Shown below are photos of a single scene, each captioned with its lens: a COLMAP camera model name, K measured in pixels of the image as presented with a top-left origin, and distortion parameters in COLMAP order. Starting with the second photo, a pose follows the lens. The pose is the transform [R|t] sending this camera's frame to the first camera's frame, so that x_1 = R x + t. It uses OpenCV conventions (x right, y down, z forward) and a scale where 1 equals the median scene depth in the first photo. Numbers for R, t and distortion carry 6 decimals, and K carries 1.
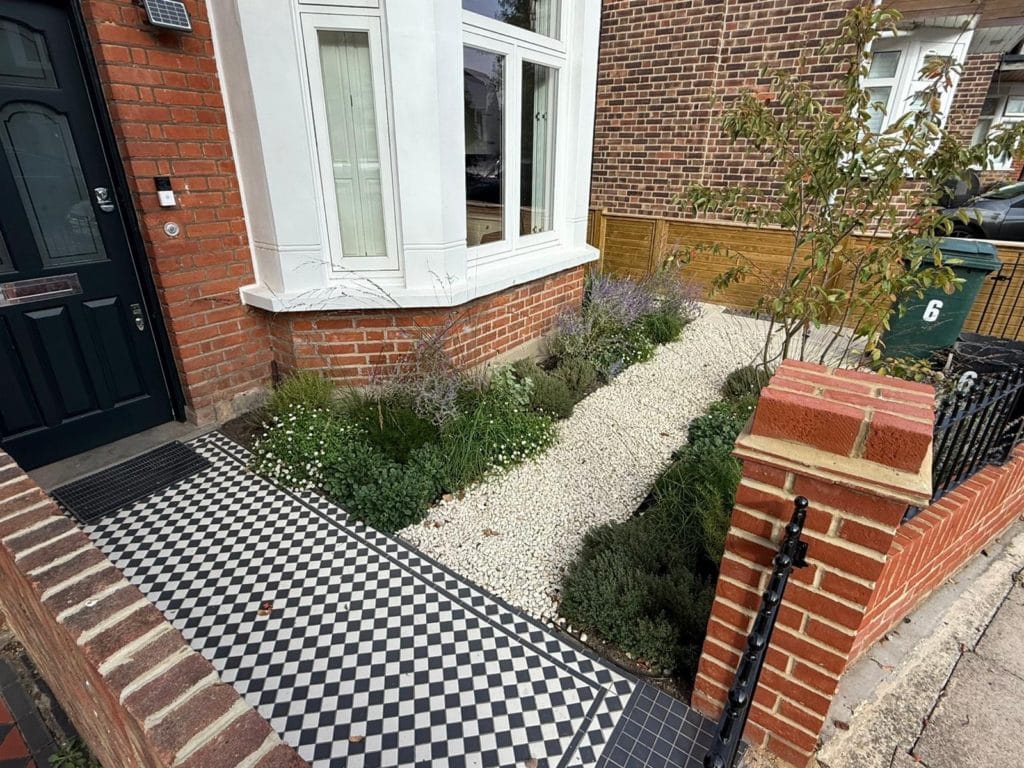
lens RADIAL K [[526.1, 0, 510.1], [0, 526.1, 382.5], [0, 0, 1]] dist [-0.000869, -0.000761]
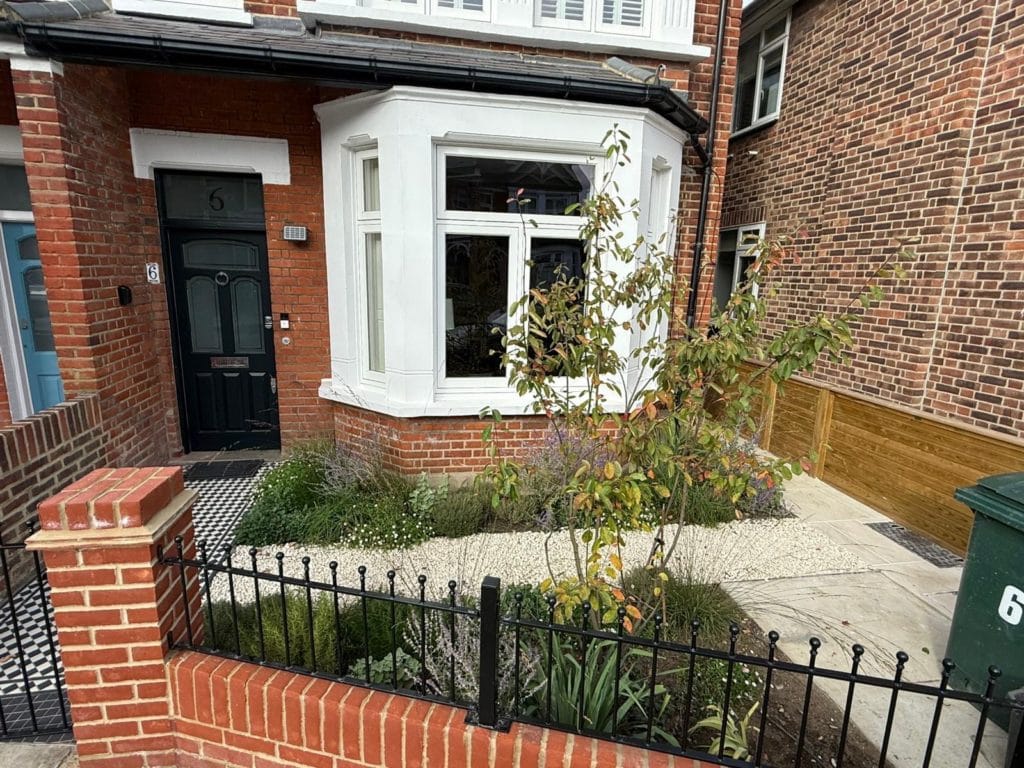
lens RADIAL K [[526.1, 0, 511.3], [0, 526.1, 380.5], [0, 0, 1]] dist [-0.000869, -0.000761]
pose [[0.705636, 0.150488, -0.692410, 0.487535], [-0.302584, 0.947605, -0.102411, -0.090636], [0.640719, 0.281777, 0.714199, 0.110041]]
